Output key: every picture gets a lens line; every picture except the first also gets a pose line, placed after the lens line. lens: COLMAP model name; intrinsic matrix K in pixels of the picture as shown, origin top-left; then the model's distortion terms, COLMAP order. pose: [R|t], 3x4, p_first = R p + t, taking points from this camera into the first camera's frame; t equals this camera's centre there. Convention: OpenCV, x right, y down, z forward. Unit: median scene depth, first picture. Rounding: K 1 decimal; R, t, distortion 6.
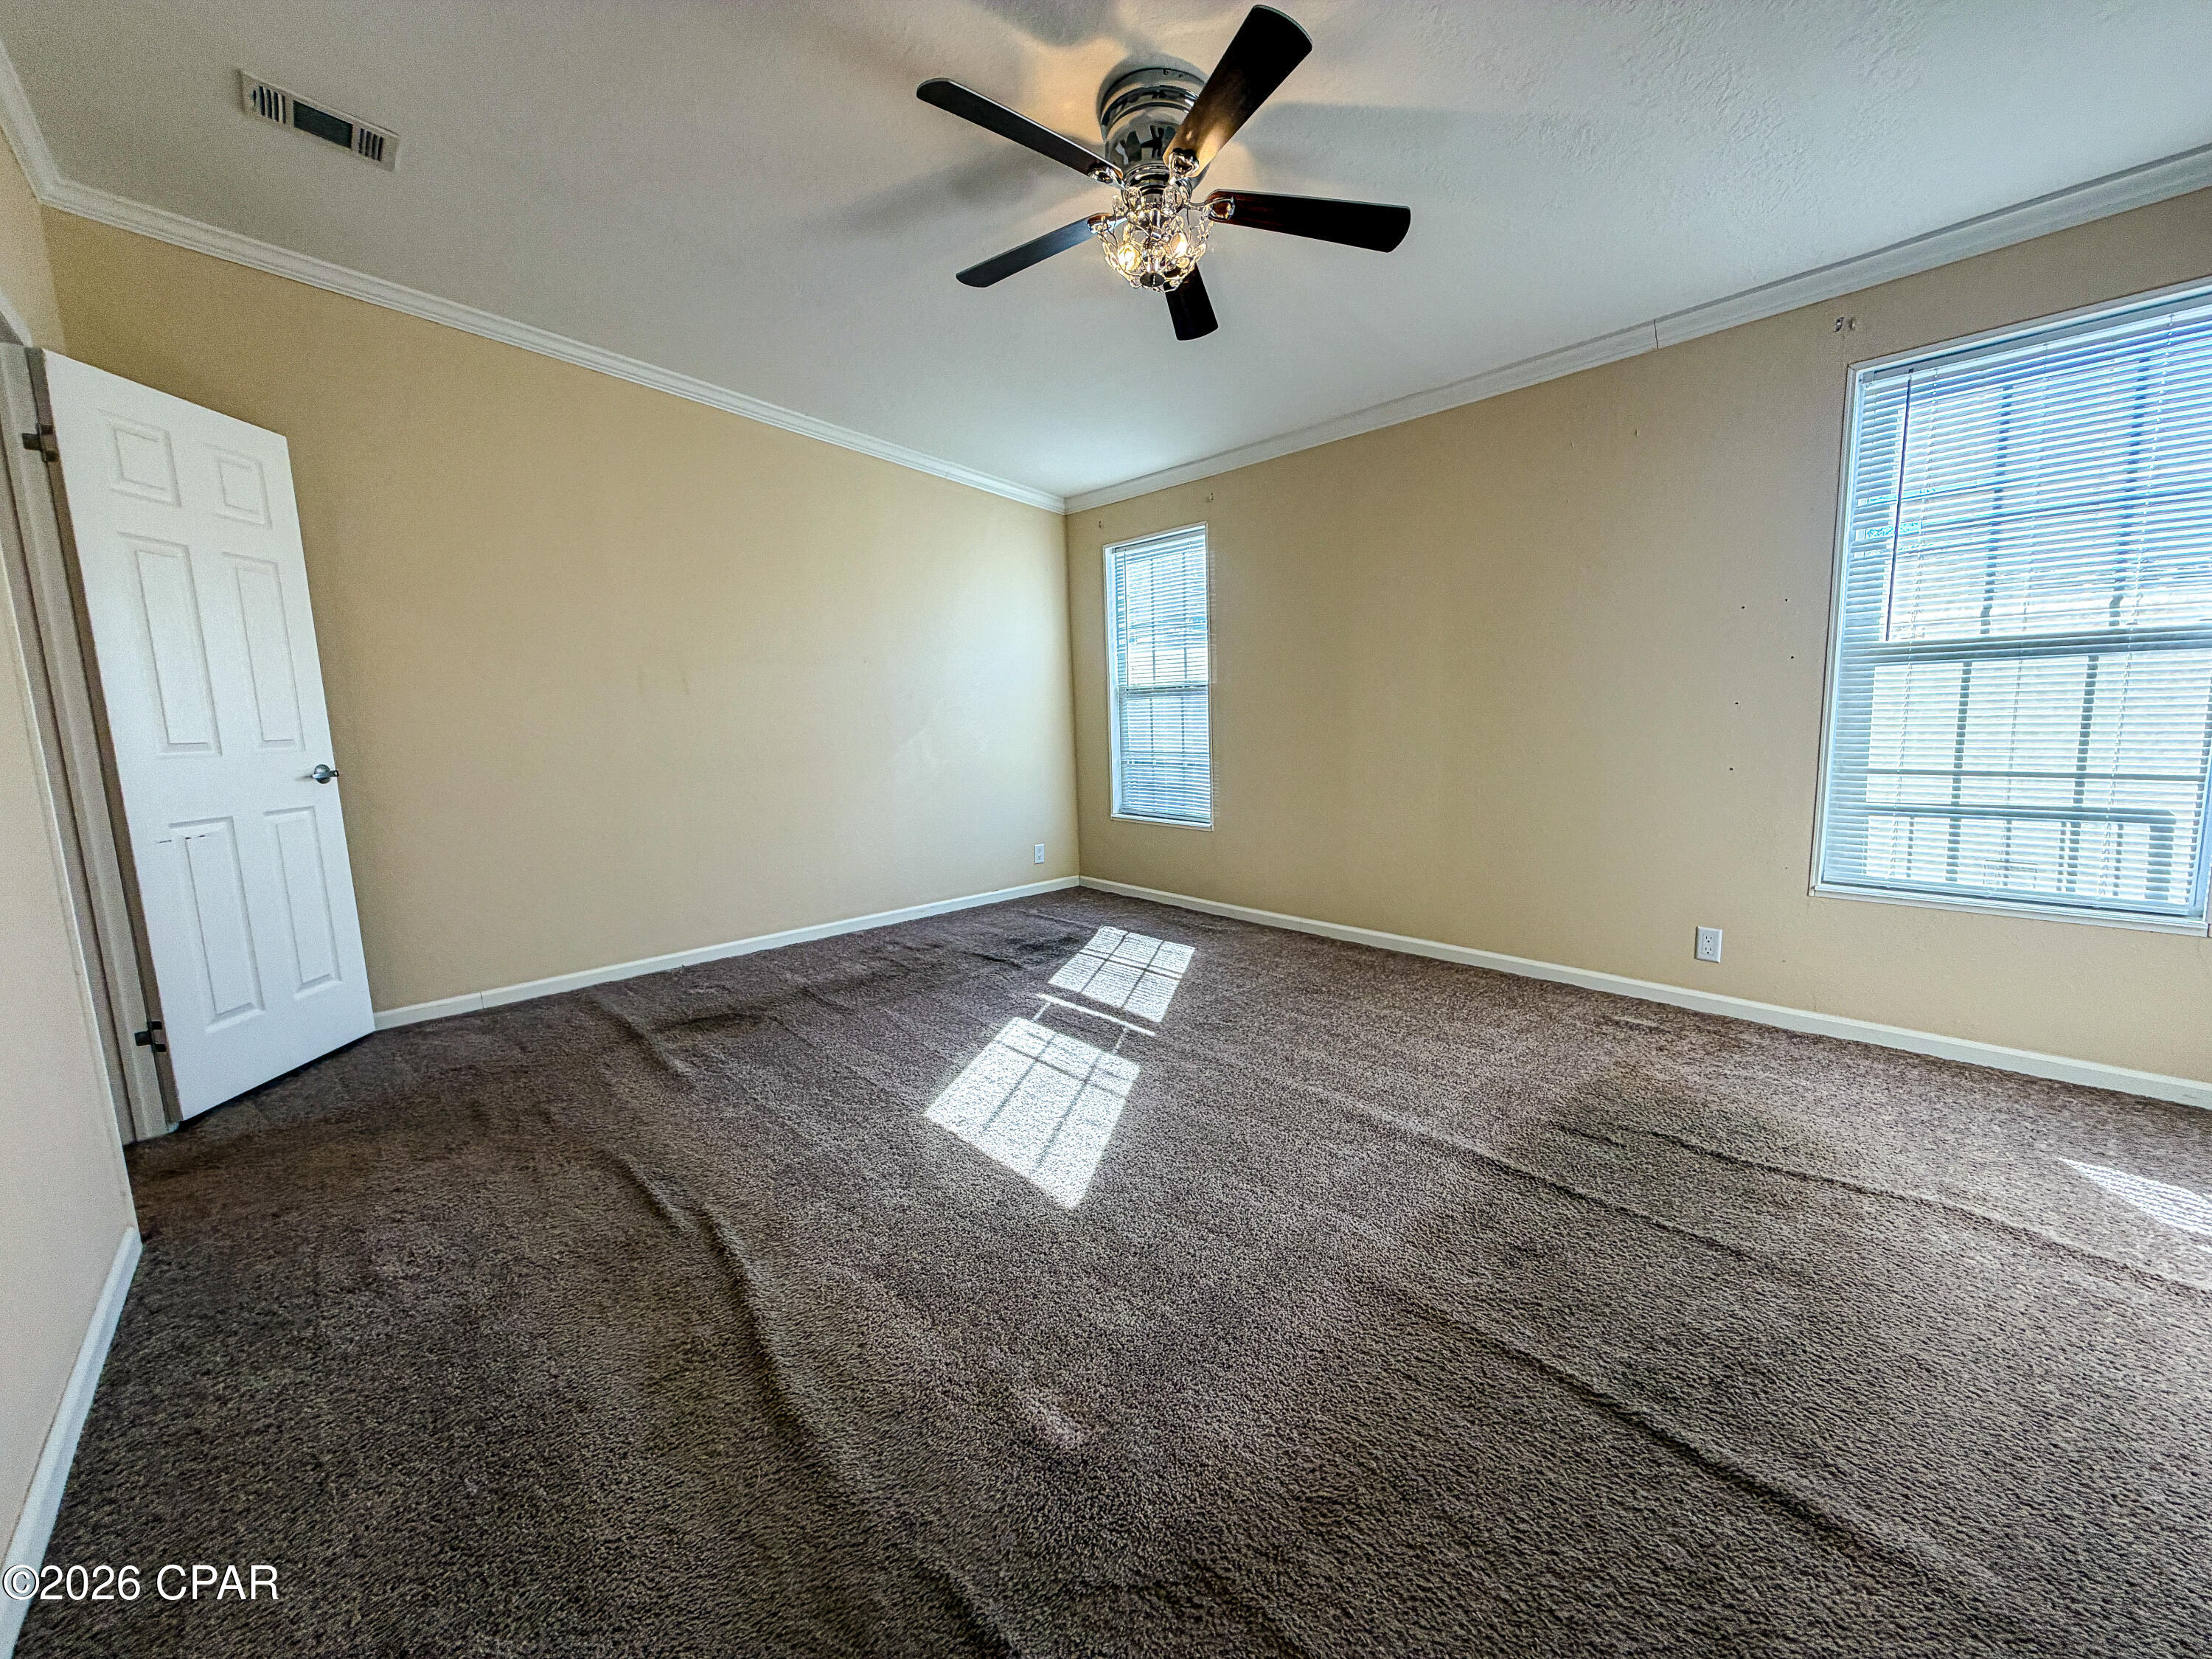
lens RADIAL K [[883.5, 0, 1100.9], [0, 883.5, 830.5], [0, 0, 1]] dist [0.002741, -0.000197]
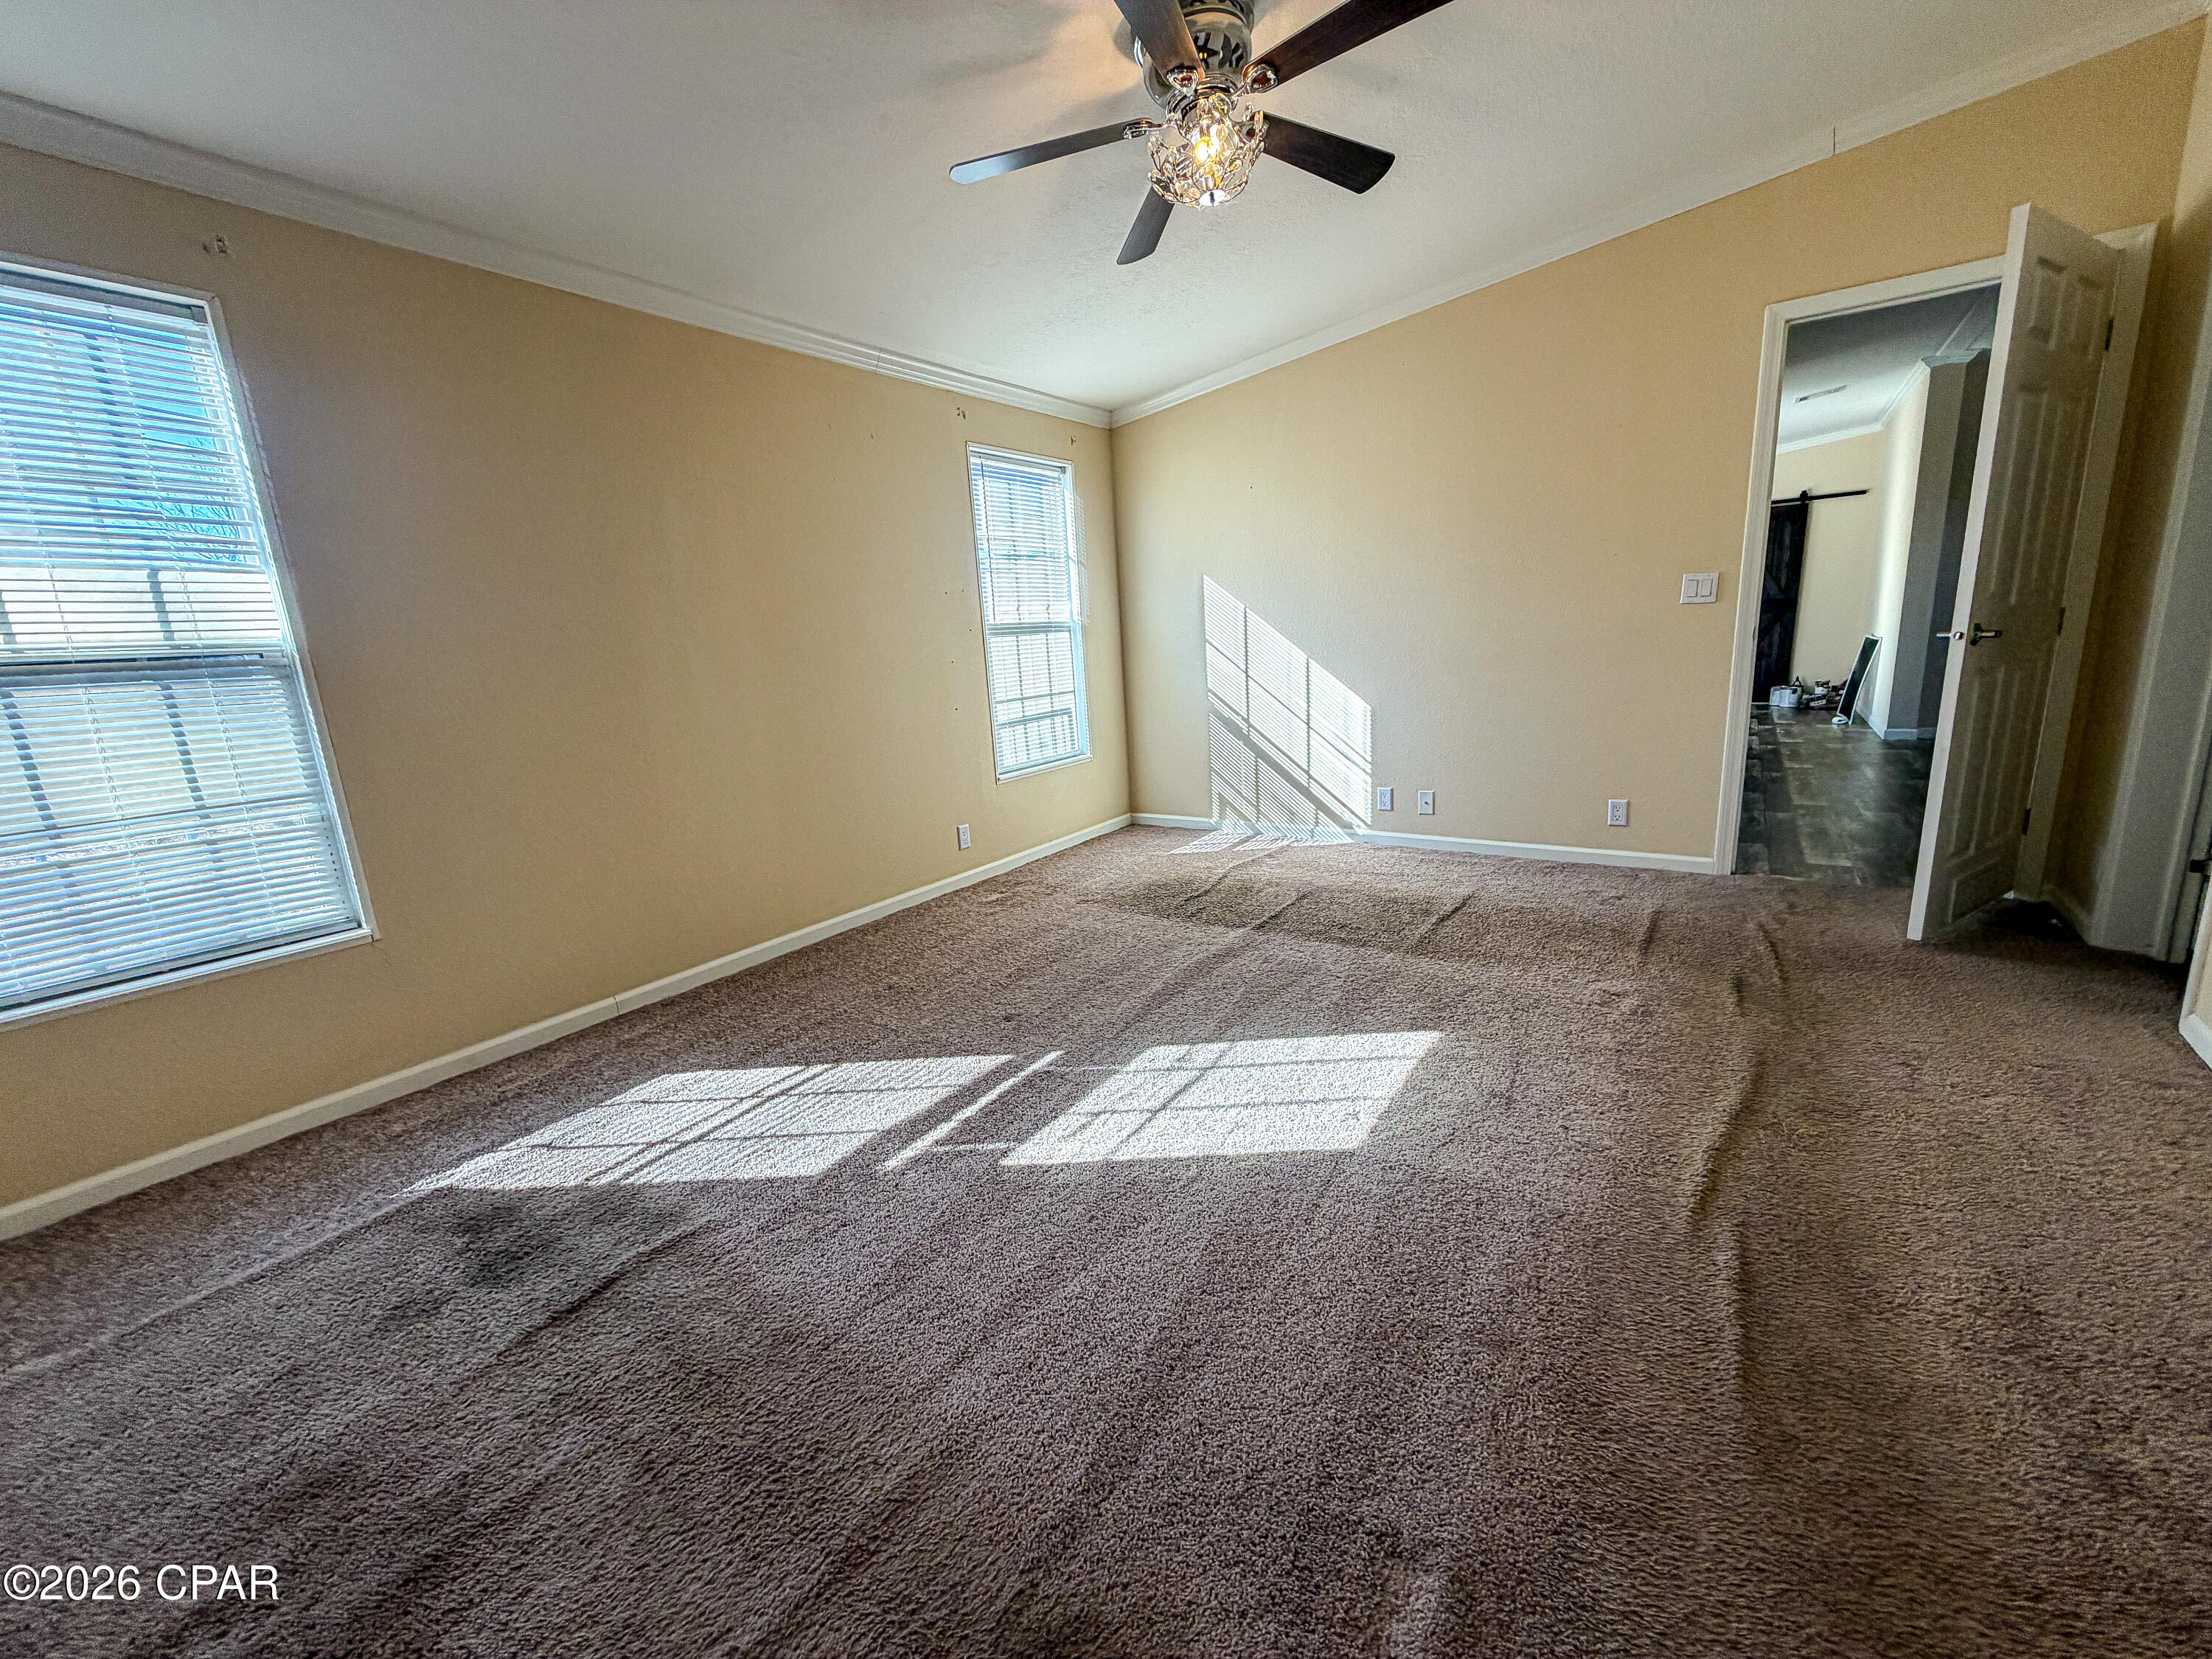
lens RADIAL K [[883.5, 0, 1100.1], [0, 883.5, 829.7], [0, 0, 1]] dist [0.002741, -0.000197]
pose [[-0.220382, -0.162910, 0.961713, -0.730164], [0.200810, 0.957256, 0.208172, -0.134887], [-0.954519, 0.238999, -0.178248, 1.097066]]
